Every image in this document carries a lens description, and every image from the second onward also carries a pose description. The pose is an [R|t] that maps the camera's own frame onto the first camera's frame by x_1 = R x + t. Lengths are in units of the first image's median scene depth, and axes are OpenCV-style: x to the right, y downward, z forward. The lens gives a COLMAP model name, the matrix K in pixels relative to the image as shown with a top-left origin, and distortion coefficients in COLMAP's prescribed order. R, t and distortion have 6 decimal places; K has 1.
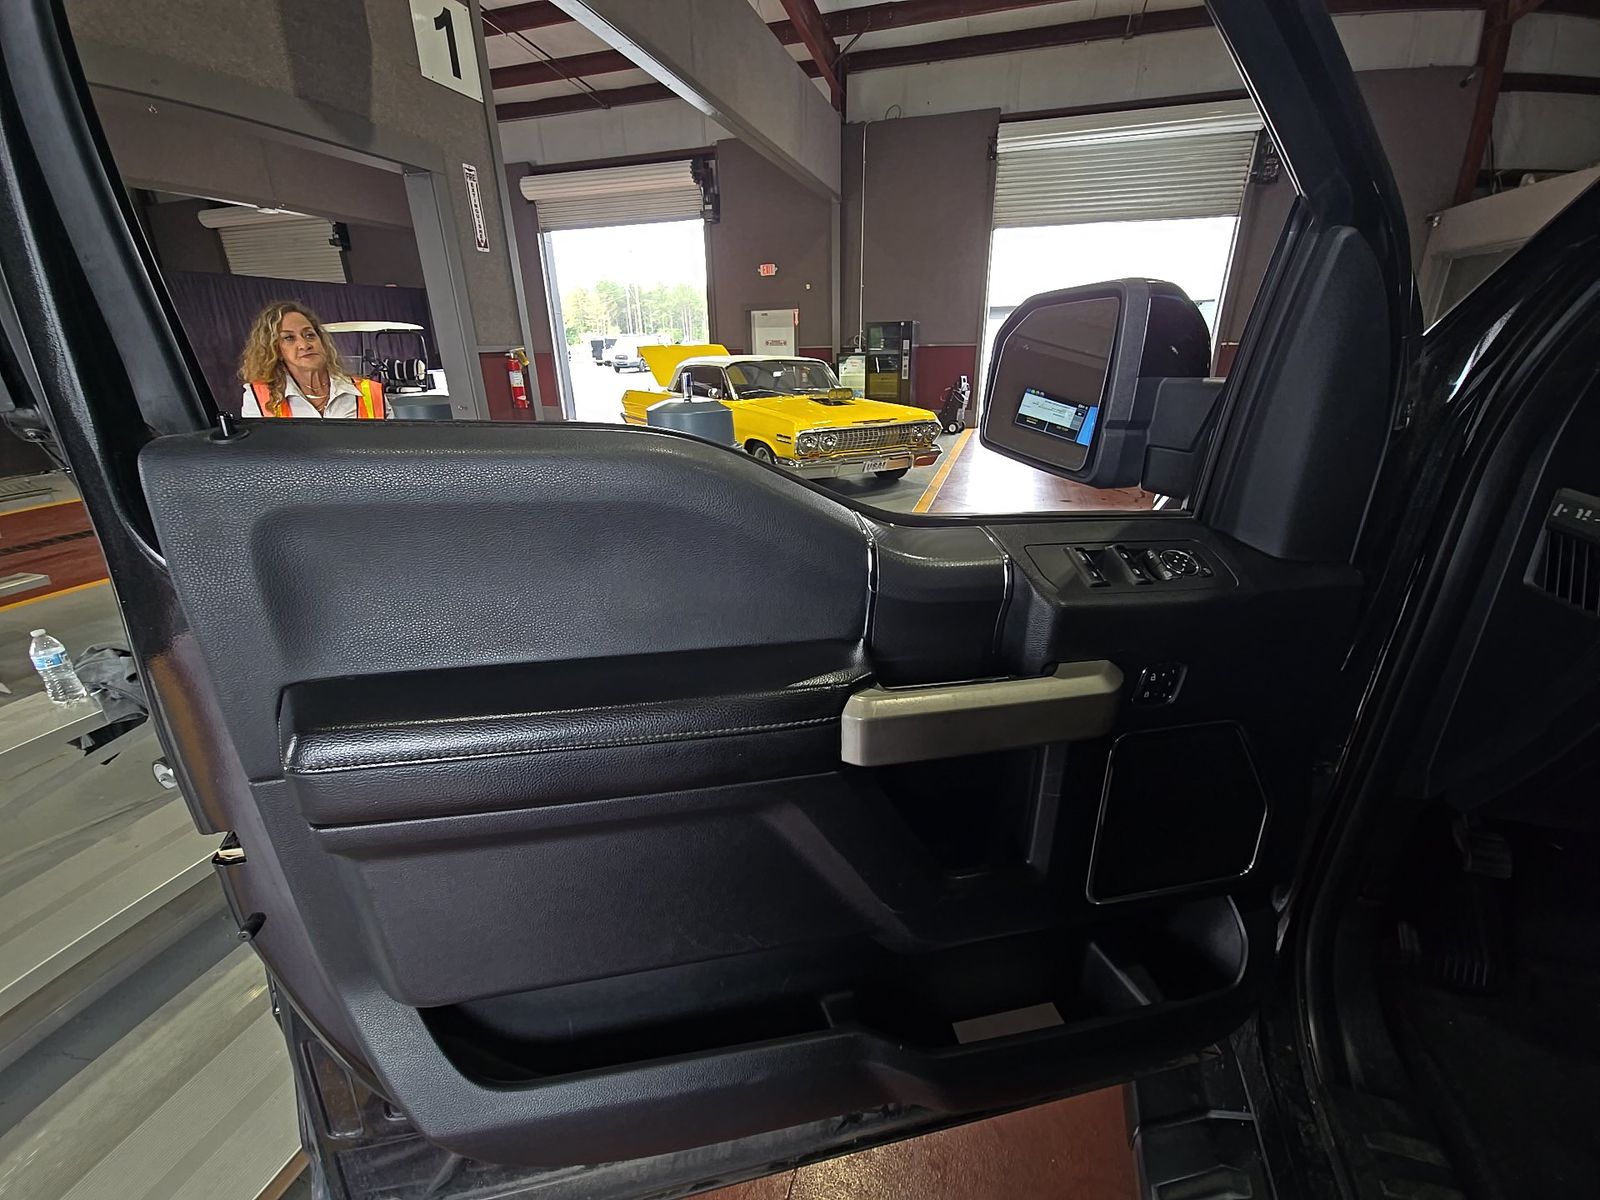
lens RADIAL K [[630.3, 0, 804.4], [0, 630.3, 587.4], [0, 0, 1]] dist [0.001172, -0.000128]
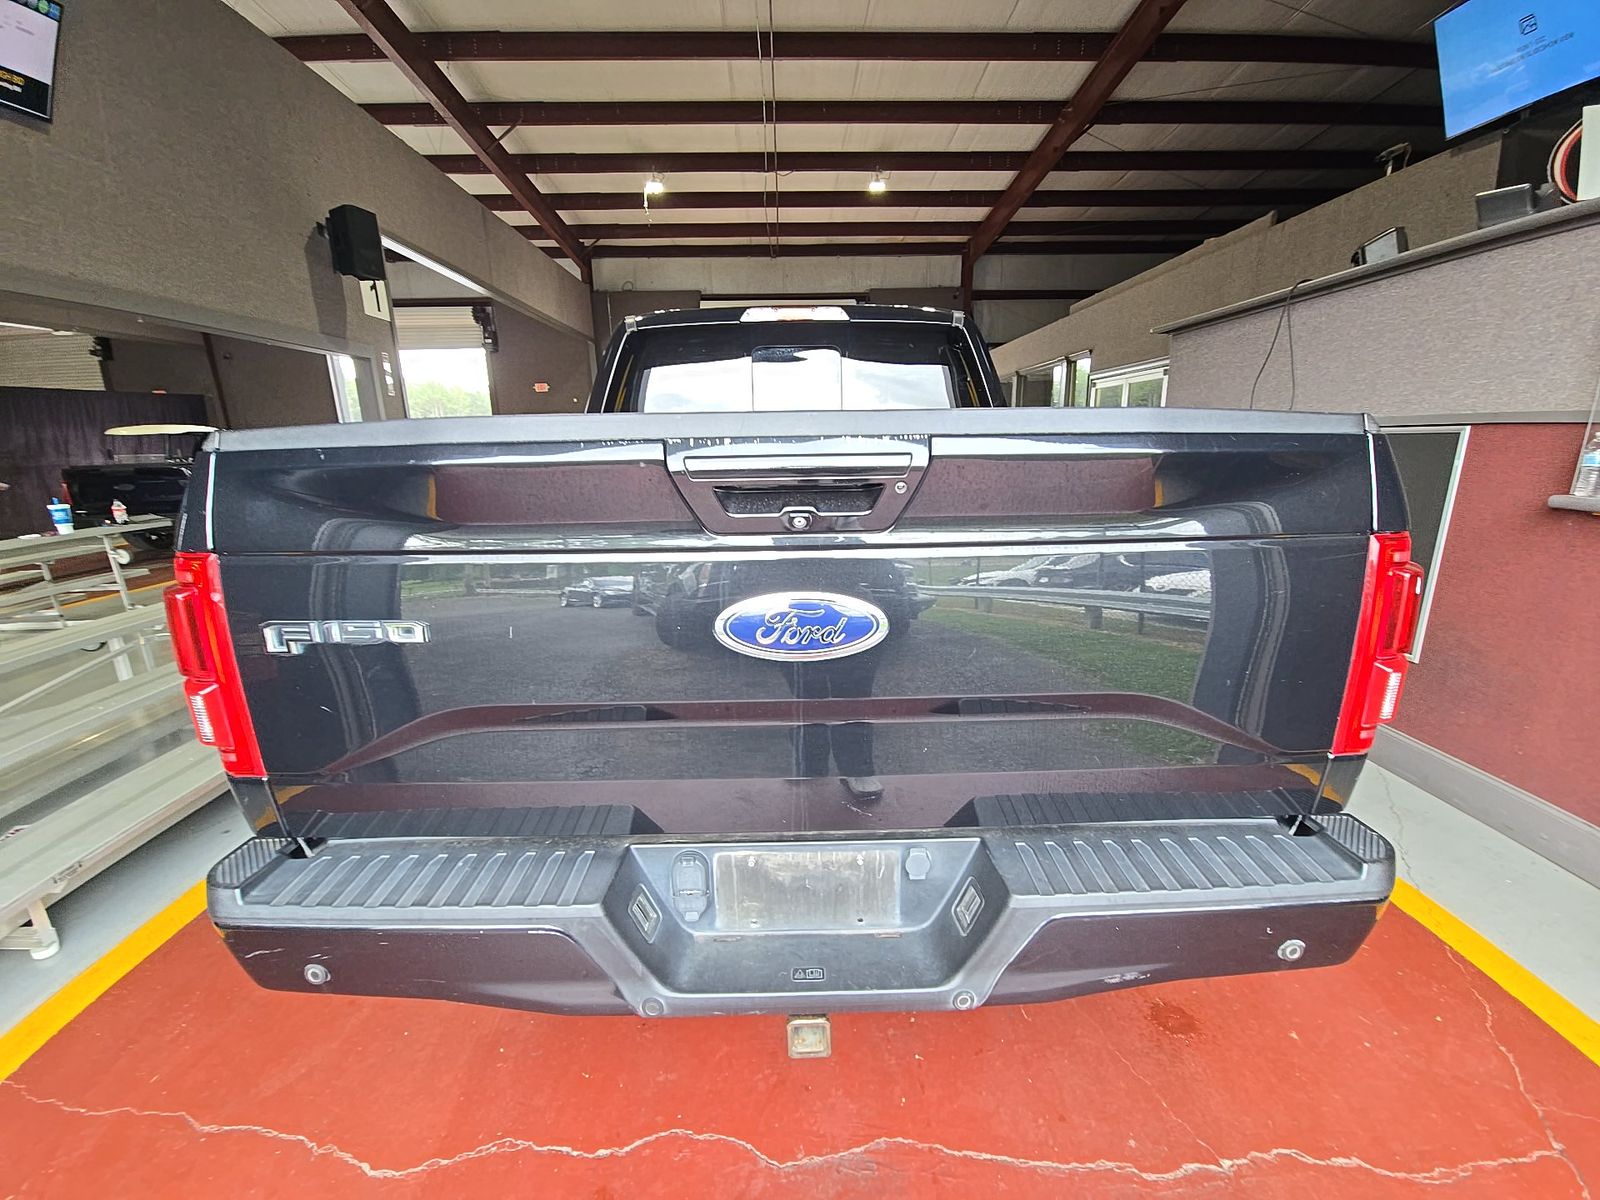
lens RADIAL K [[630.3, 0, 804.4], [0, 630.3, 587.4], [0, 0, 1]] dist [0.001172, -0.000128]
pose [[0.941667, -0.085580, 0.325483, -0.005937], [0.129794, 0.984660, -0.116614, 0.153692], [-0.310510, 0.152057, 0.938329, -0.394817]]
